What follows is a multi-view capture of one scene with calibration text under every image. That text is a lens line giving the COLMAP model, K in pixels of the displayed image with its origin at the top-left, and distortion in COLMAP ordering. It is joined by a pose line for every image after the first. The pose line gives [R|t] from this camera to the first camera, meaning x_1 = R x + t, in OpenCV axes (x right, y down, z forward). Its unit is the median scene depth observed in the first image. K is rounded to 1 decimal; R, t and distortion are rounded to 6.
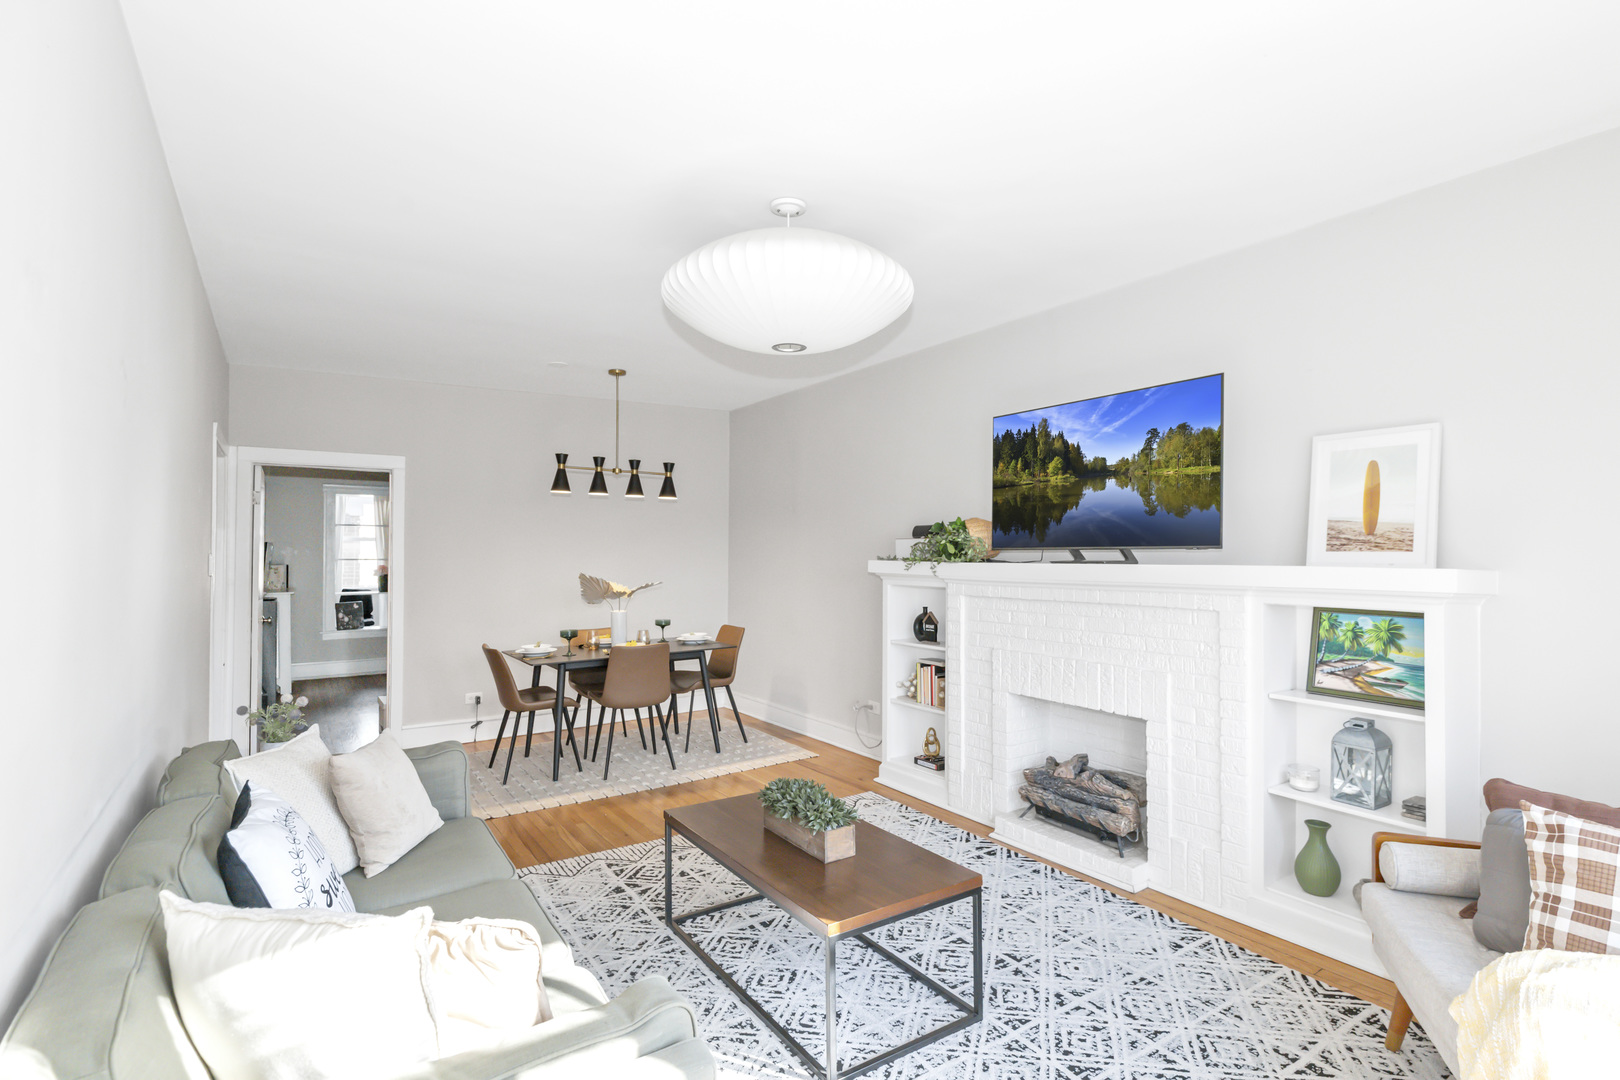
lens RADIAL K [[796.8, 0, 837.5], [0, 796.8, 555.3], [0, 0, 1]] dist [-0.023295, -0.000186]
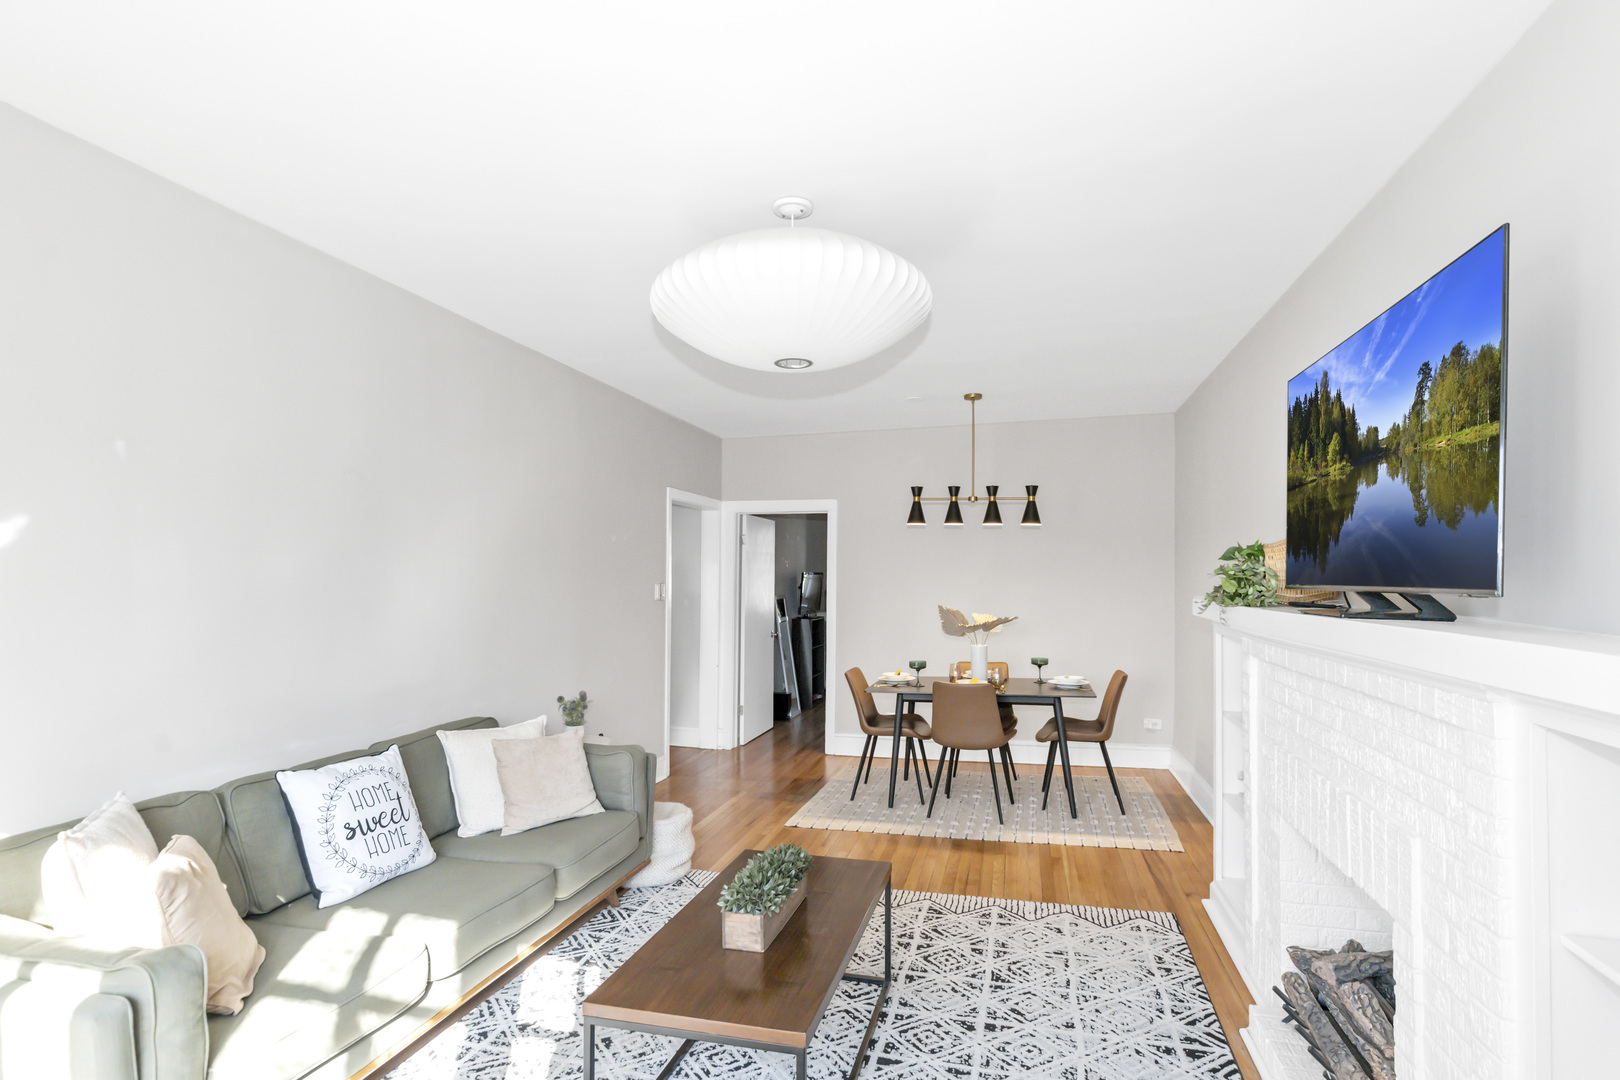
lens RADIAL K [[807.6, 0, 809.9], [0, 807.6, 563.3], [0, 0, 1]] dist [-0.001479, -0.000298]
pose [[0.649732, -0.012823, -0.760055, 0.470148], [-0.001904, 0.999827, -0.018496, -0.014253], [0.760161, 0.013465, 0.649595, 0.305174]]
